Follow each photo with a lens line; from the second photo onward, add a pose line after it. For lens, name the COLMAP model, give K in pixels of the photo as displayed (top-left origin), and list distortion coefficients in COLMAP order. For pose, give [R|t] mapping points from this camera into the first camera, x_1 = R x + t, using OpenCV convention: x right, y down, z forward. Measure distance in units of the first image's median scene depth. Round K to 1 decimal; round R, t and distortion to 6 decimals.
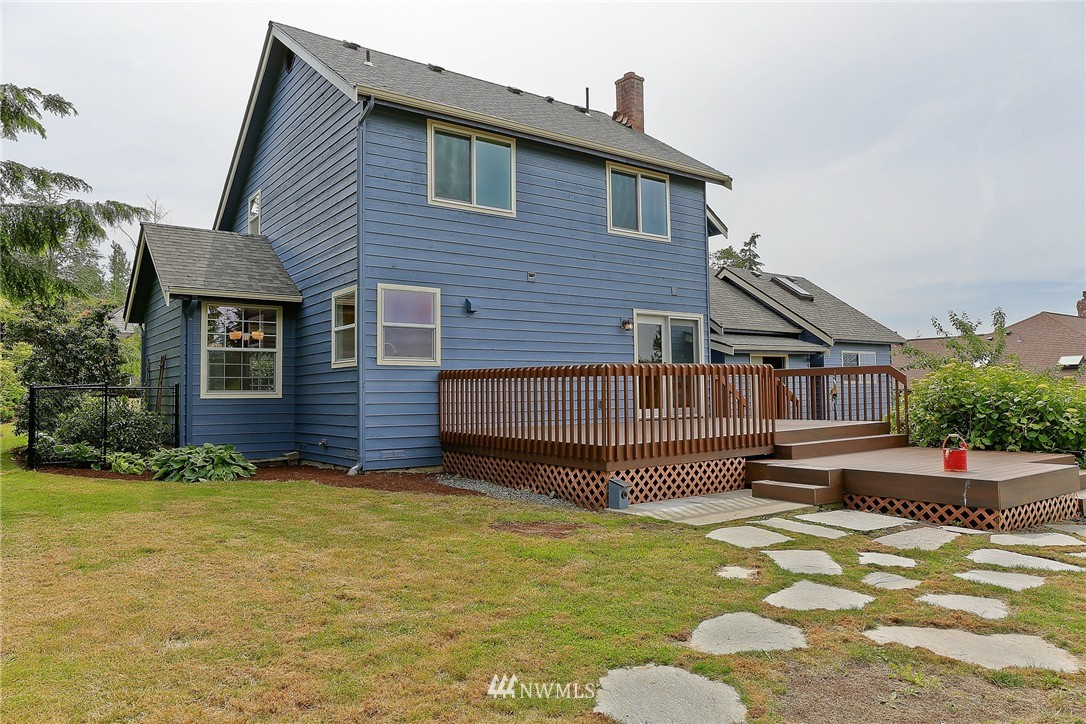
lens RADIAL K [[733.8, 0, 541.9], [0, 733.8, 363.5], [0, 0, 1]] dist [-0.033150, 0.025608]
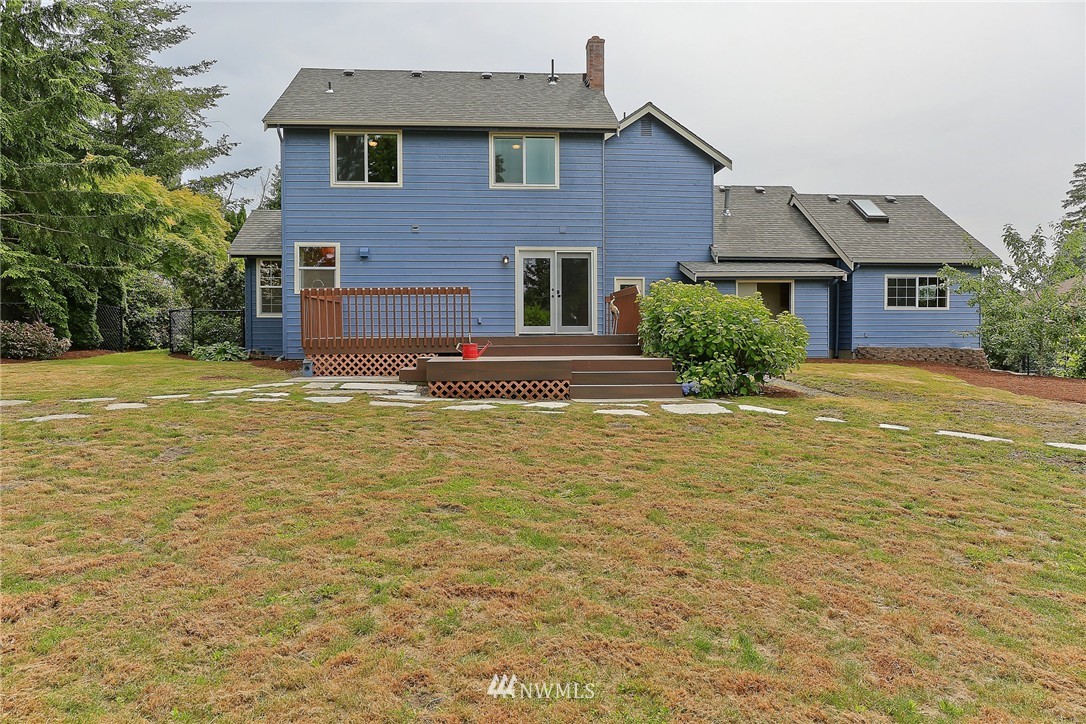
lens RADIAL K [[733.8, 0, 543.5], [0, 733.8, 359.5], [0, 0, 1]] dist [-0.033150, 0.025608]
pose [[0.855533, 0.024658, -0.517161, 0.815807], [0.013713, 0.997436, 0.070243, 0.031004], [0.517567, -0.067187, 0.853001, -0.066721]]
